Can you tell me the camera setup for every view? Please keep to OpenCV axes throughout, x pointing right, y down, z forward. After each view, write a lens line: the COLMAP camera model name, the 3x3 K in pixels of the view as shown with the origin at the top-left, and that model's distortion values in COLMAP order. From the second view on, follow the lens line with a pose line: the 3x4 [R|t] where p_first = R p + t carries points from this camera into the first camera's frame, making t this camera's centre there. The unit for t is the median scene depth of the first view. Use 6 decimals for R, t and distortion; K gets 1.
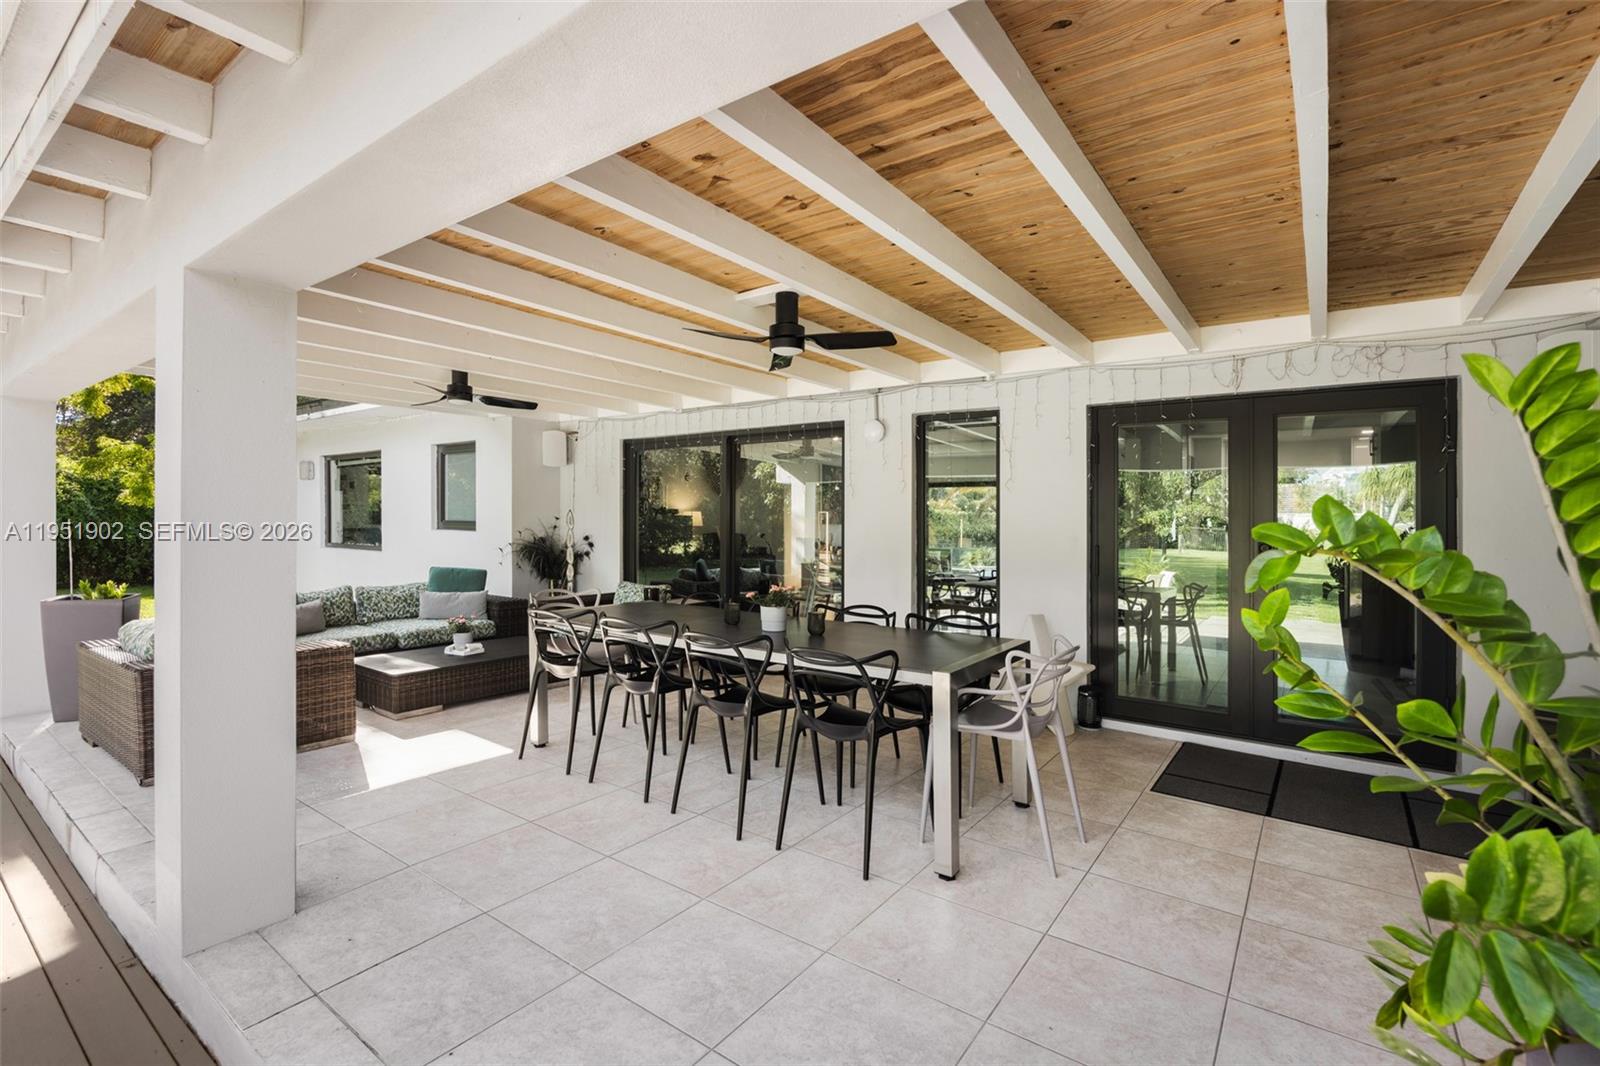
lens RADIAL K [[720.8, 0, 802.3], [0, 720.8, 513.1], [0, 0, 1]] dist [-0.000955, -0.000121]
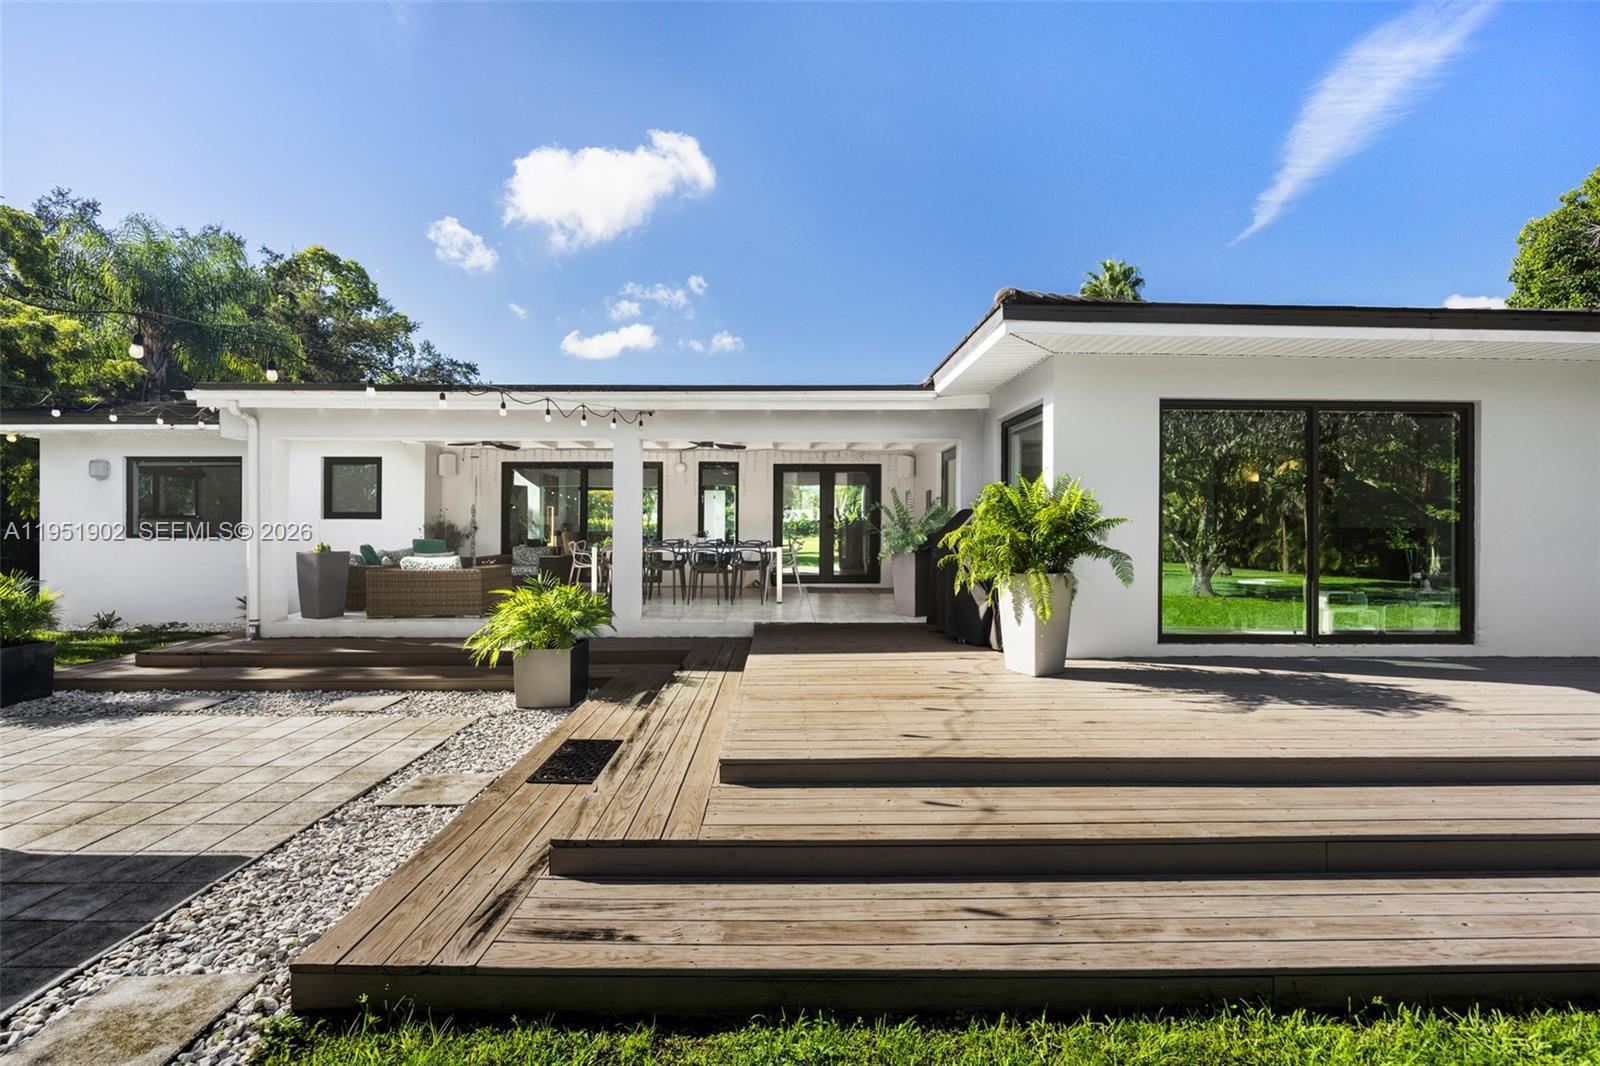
lens RADIAL K [[720.8, 0, 802.3], [0, 720.8, 513.1], [0, 0, 1]] dist [-0.000955, -0.000121]
pose [[0.800053, -0.003104, 0.599921, -0.770603], [0.000414, 0.999989, 0.004621, 0.010077], [-0.599929, -0.003448, 0.800046, -0.811156]]
